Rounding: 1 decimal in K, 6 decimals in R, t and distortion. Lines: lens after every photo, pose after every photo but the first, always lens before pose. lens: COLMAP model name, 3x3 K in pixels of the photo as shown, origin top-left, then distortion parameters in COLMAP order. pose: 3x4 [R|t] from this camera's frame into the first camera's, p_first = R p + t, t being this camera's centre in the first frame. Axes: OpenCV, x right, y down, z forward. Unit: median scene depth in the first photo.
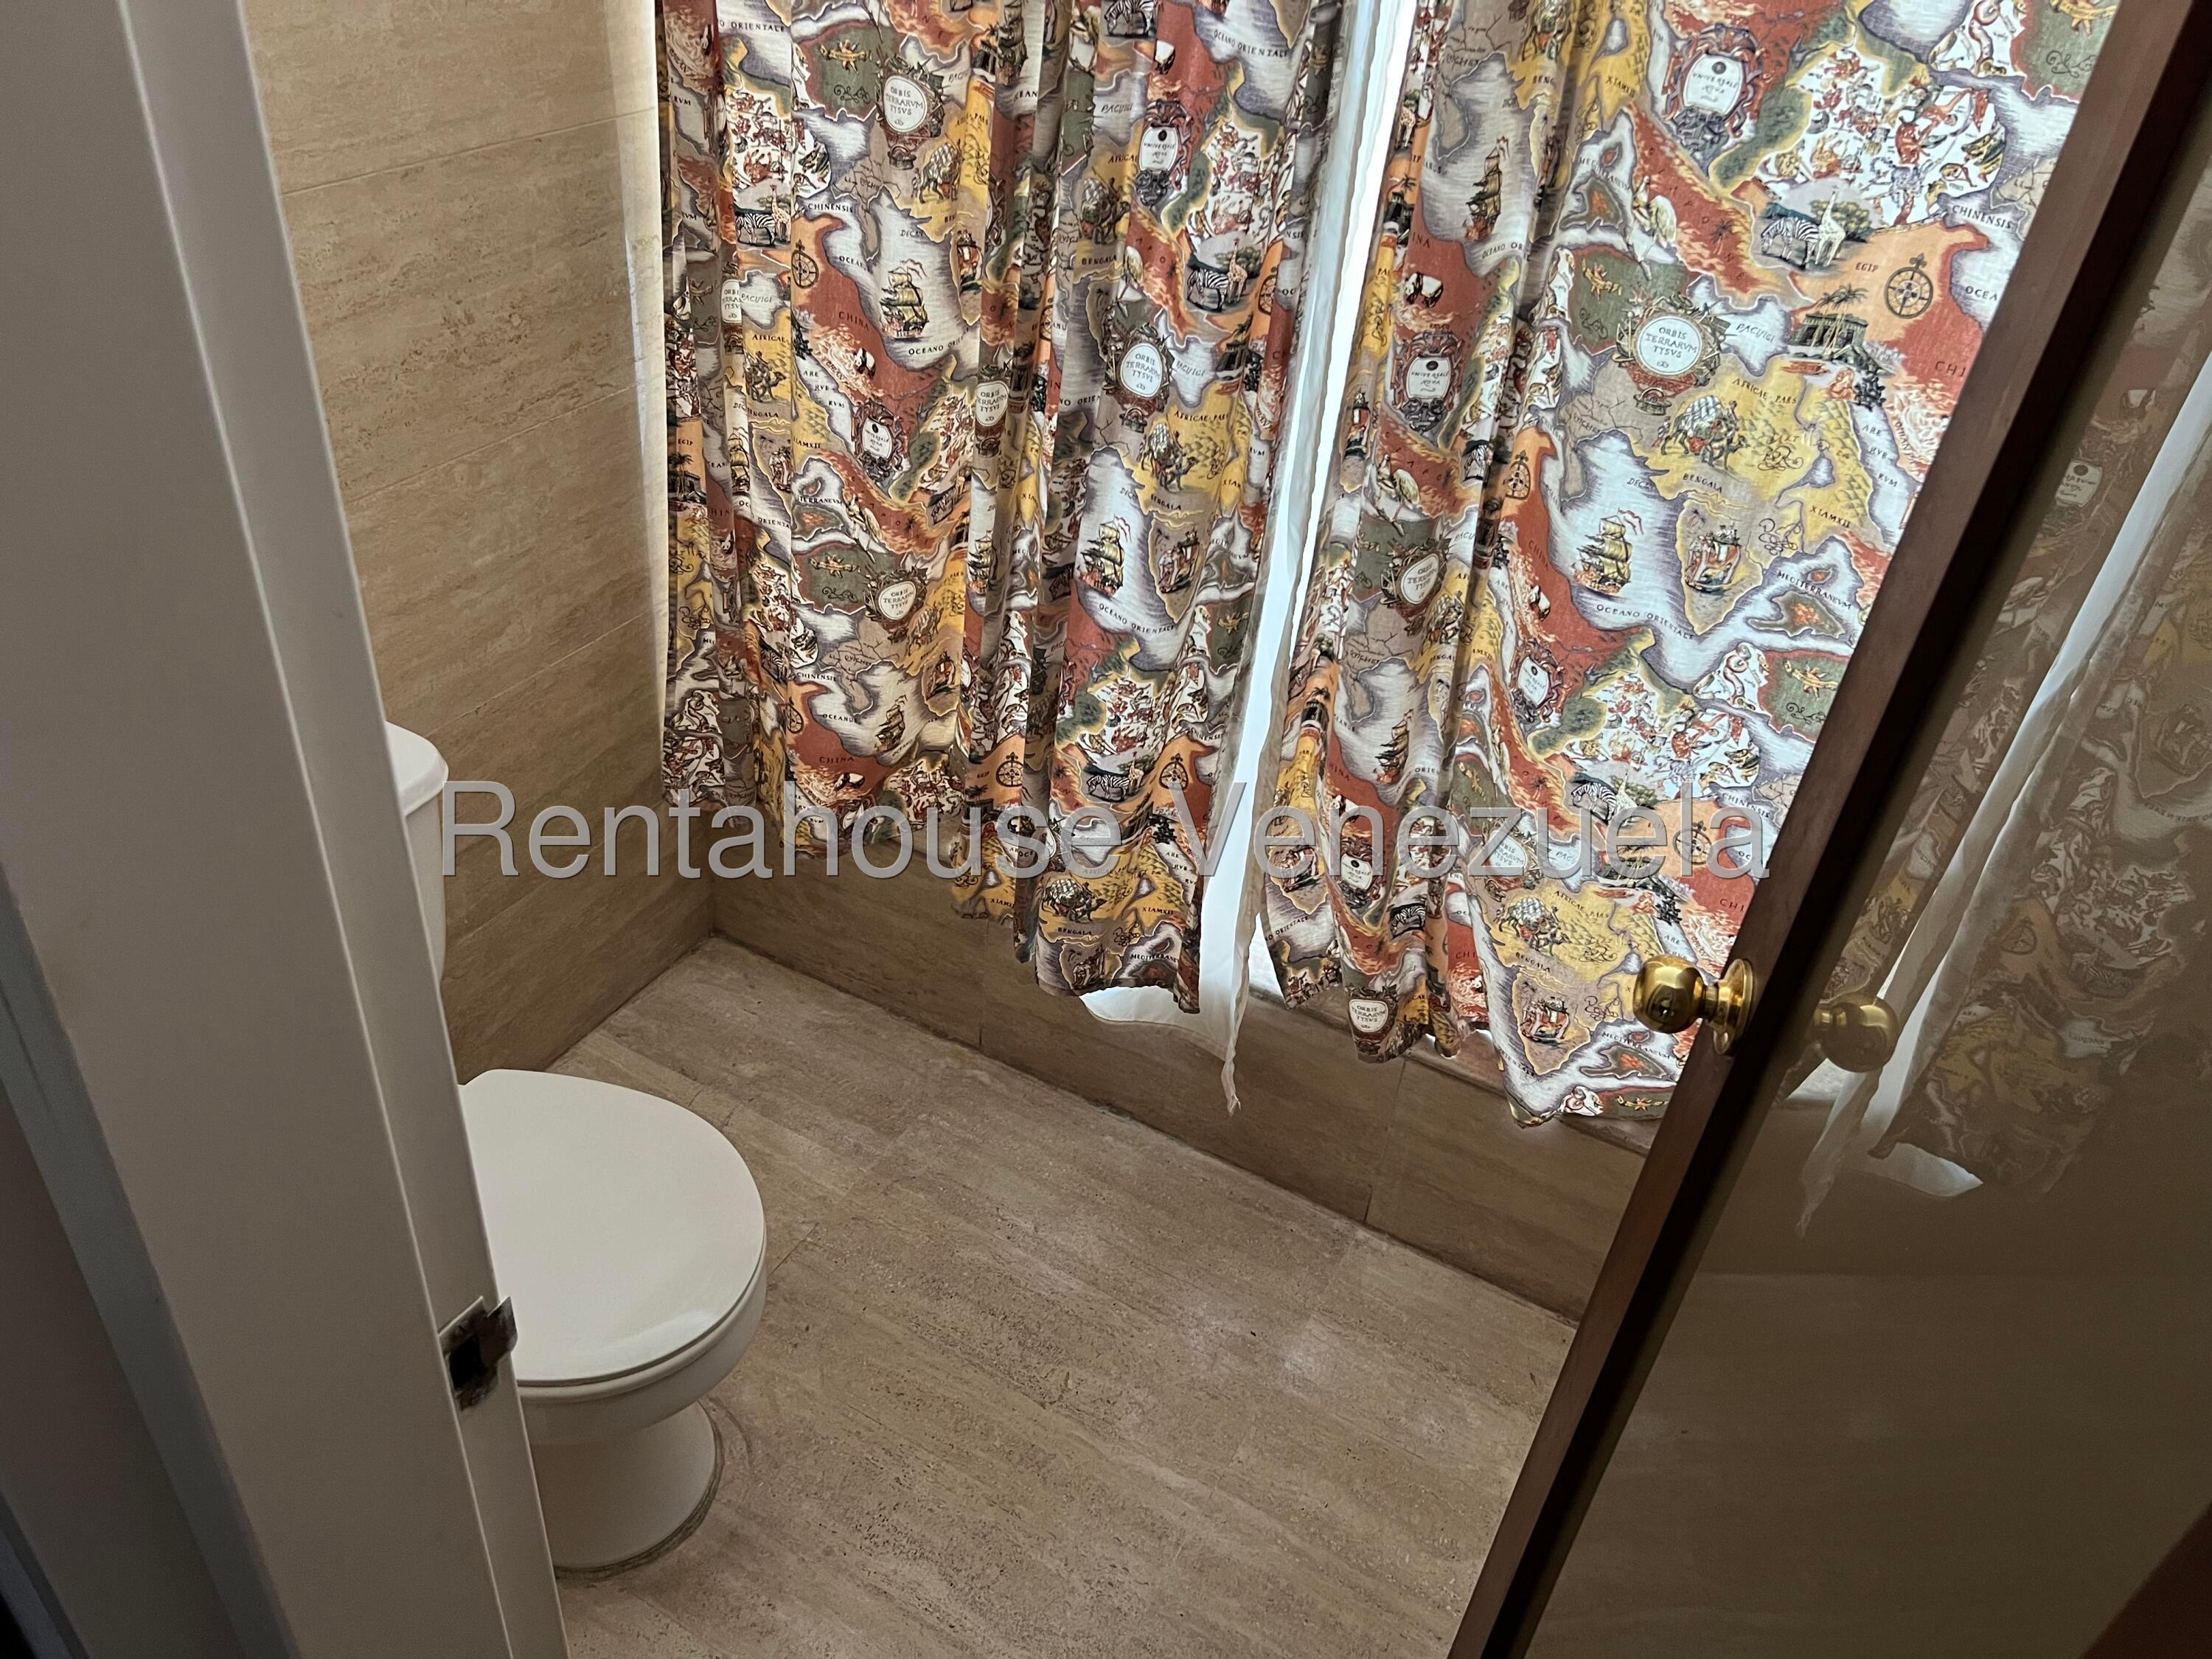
lens RADIAL K [[1660.9, 0, 1106.0], [0, 1660.9, 829.5], [0, 0, 1]] dist [0.035588, -0.037604]
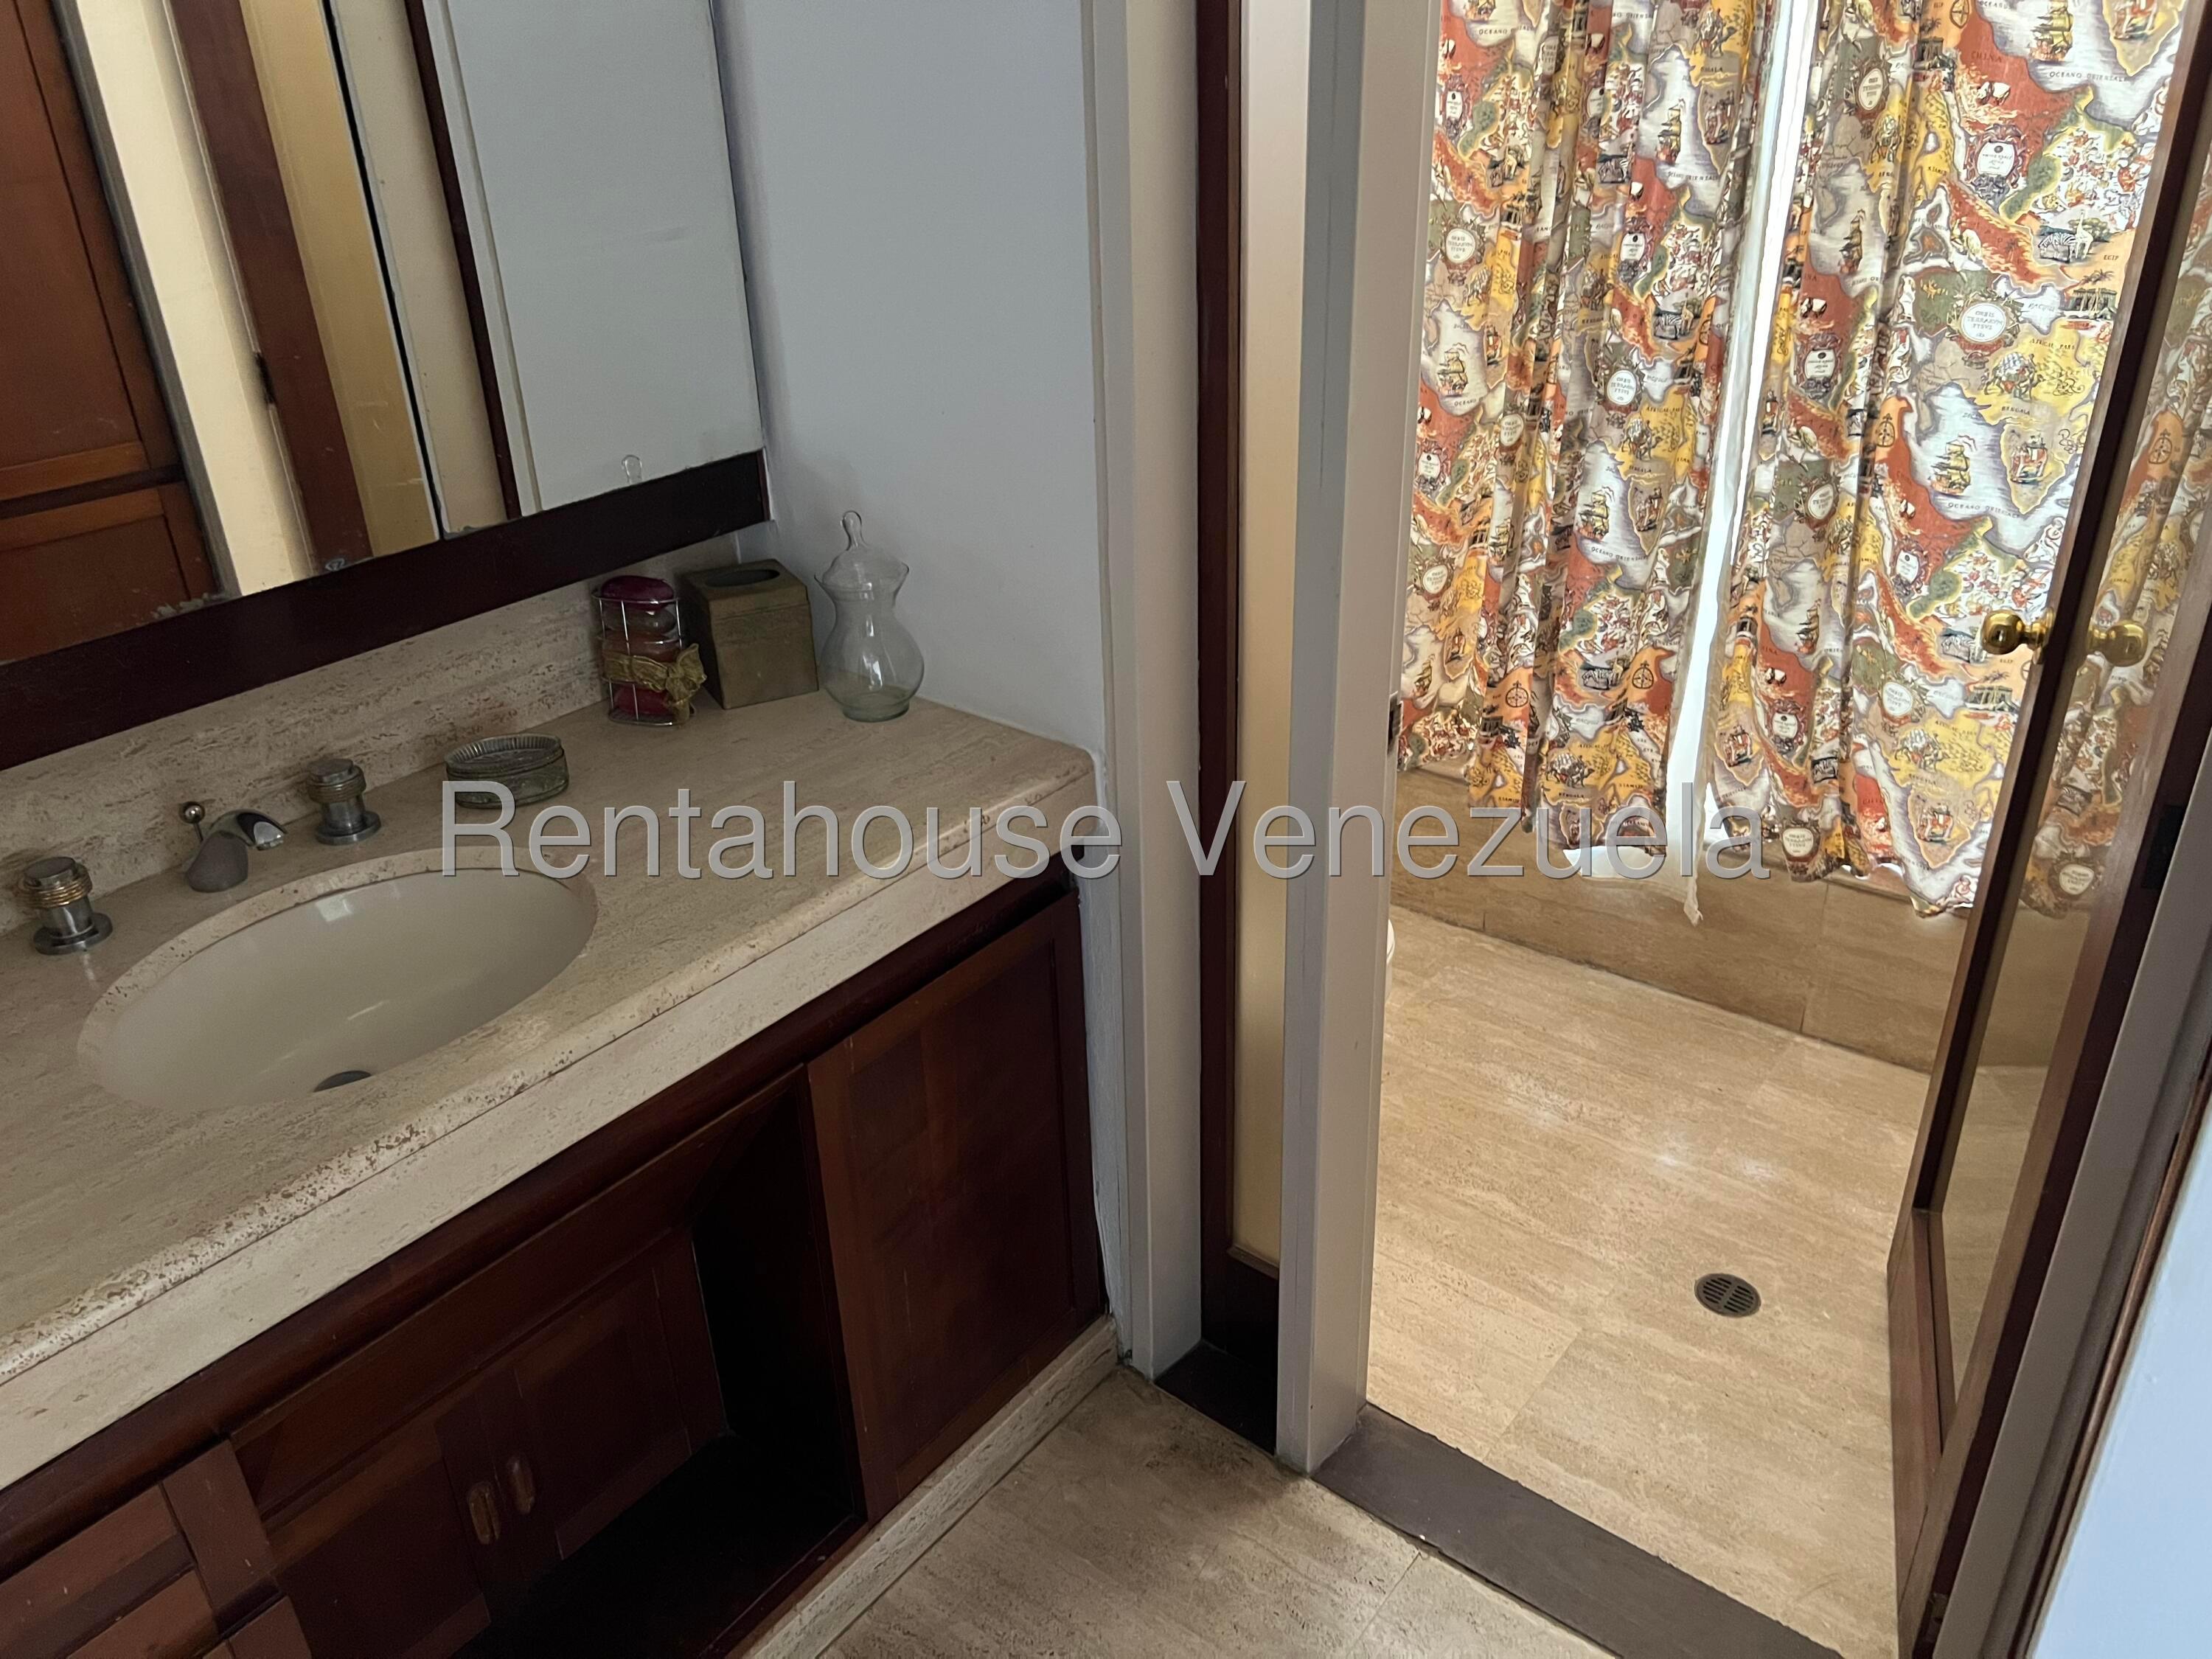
lens RADIAL K [[1660.9, 0, 1106.0], [0, 1660.9, 829.5], [0, 0, 1]] dist [0.035588, -0.037604]
pose [[0.980026, -0.028580, -0.196804, -0.156512], [-0.003954, 0.986624, -0.162966, 0.391412], [0.198829, 0.160489, 0.966804, -0.543970]]
